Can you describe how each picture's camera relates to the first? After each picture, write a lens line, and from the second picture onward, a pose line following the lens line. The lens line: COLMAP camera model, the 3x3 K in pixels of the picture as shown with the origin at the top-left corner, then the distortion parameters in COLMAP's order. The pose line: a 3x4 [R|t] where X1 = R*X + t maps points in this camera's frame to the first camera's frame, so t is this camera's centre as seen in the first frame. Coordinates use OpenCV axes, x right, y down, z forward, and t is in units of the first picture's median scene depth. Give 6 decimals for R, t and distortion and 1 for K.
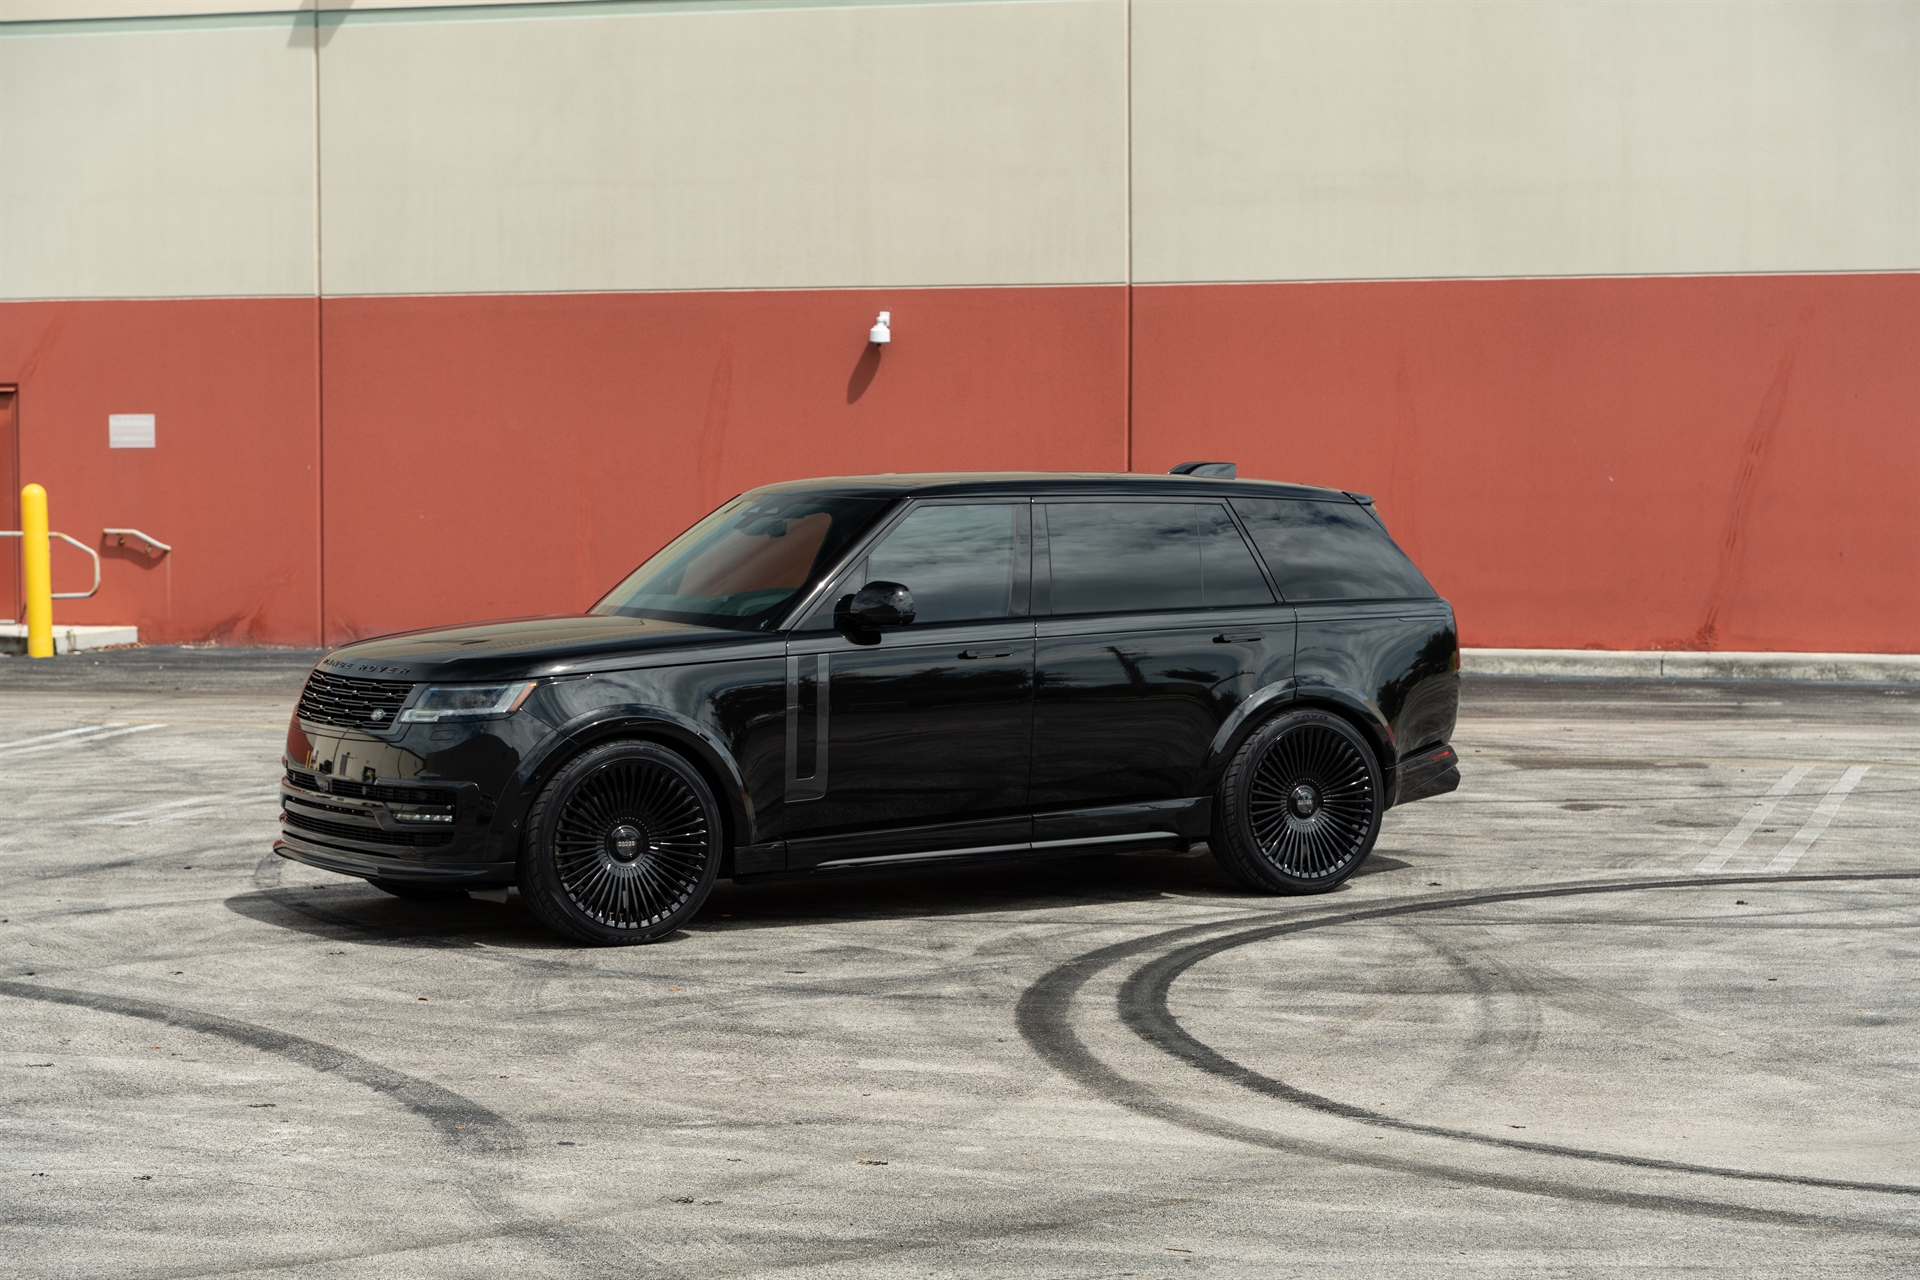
lens RADIAL K [[4031.7, 0, 971.4], [0, 4031.7, 676.4], [0, 0, 1]] dist [0.043483, 0.000000]
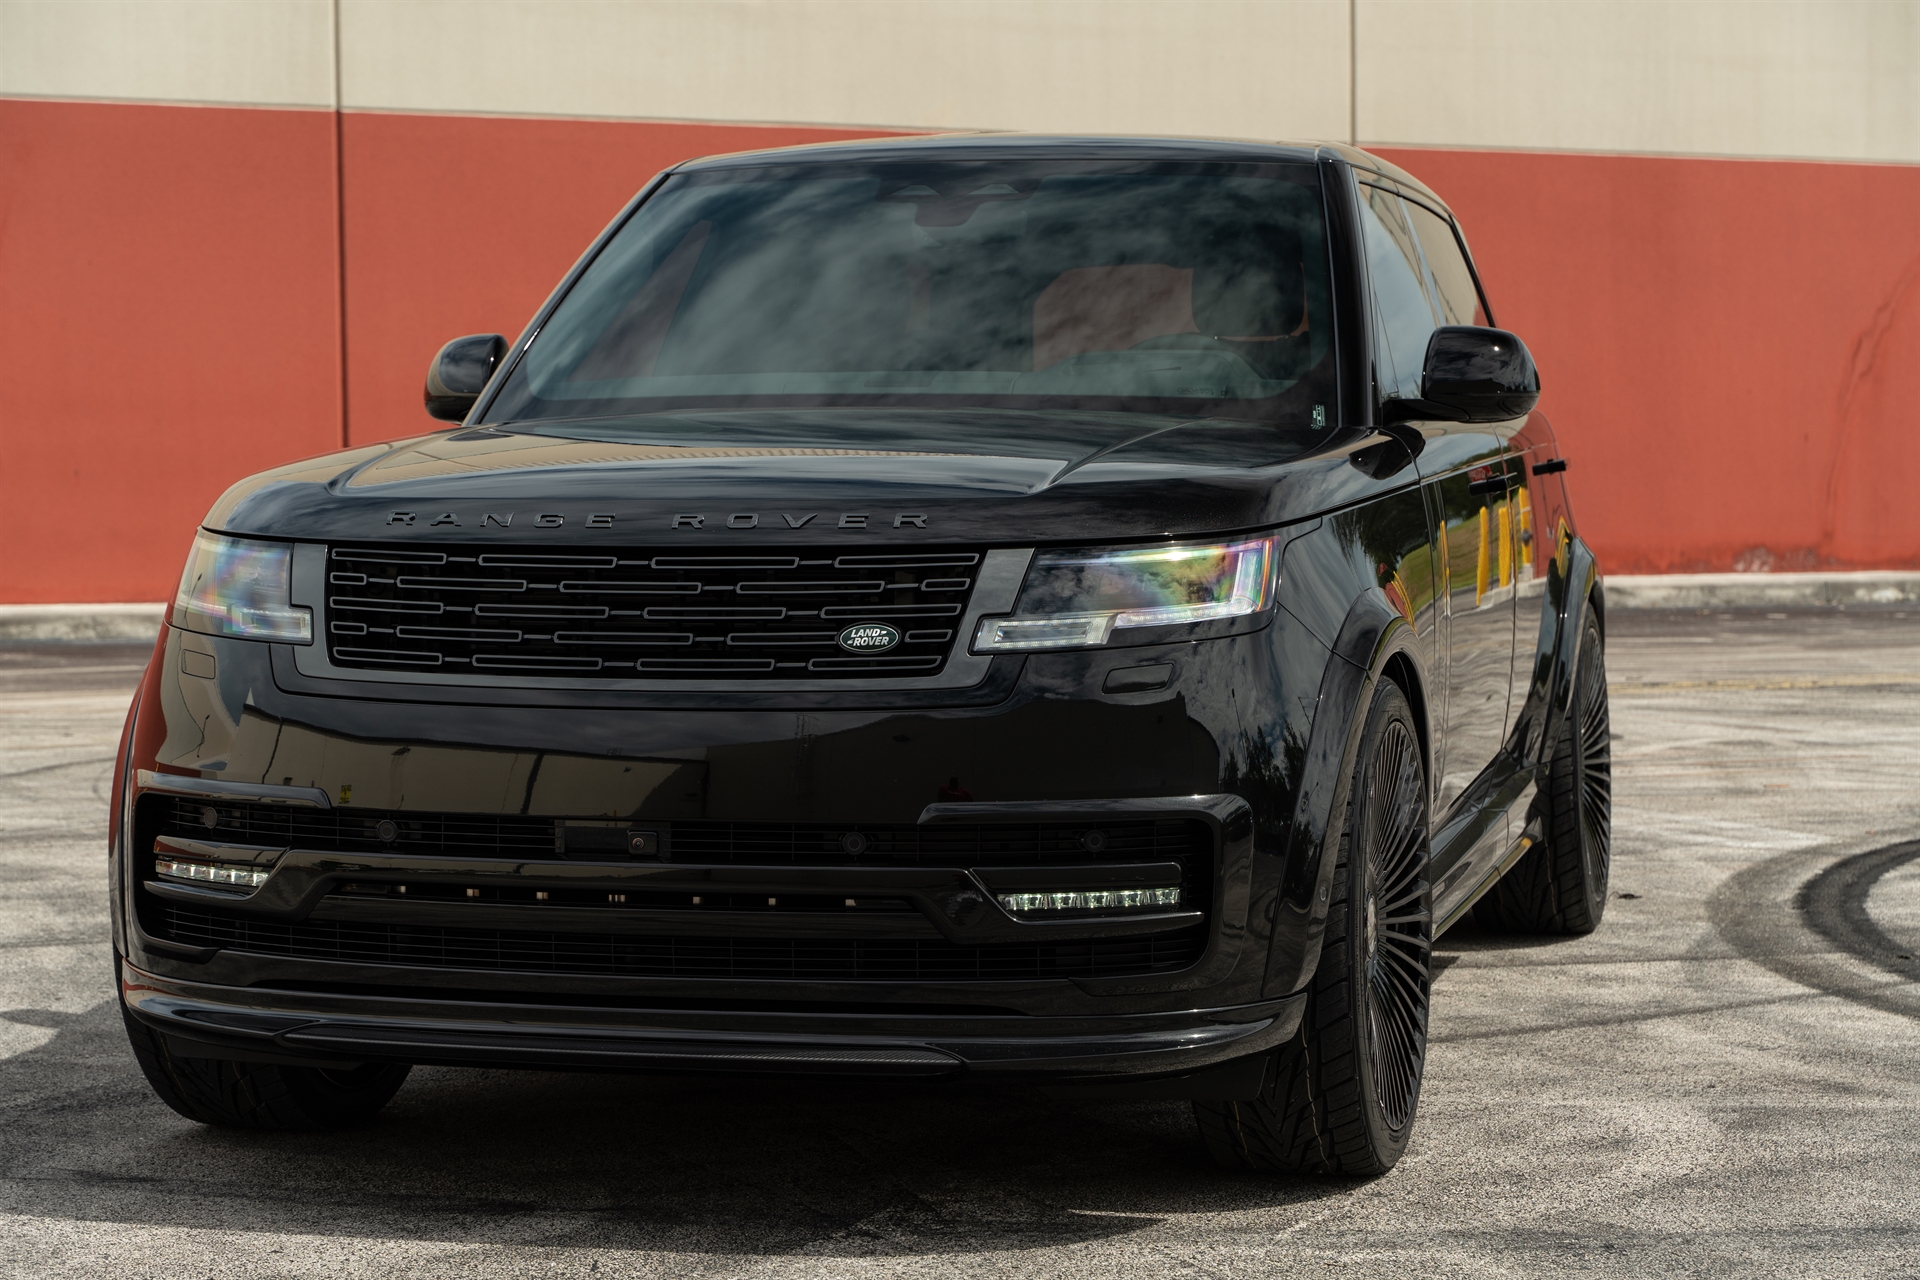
lens RADIAL K [[4031.7, 0, 959.7], [0, 4031.7, 643.1], [0, 0, 1]] dist [0.043483, 0.000000]
pose [[0.724406, -0.034784, 0.688496, -0.357885], [0.042064, 0.999096, 0.006219, 0.007256], [-0.688089, 0.024456, 0.725214, 0.650554]]
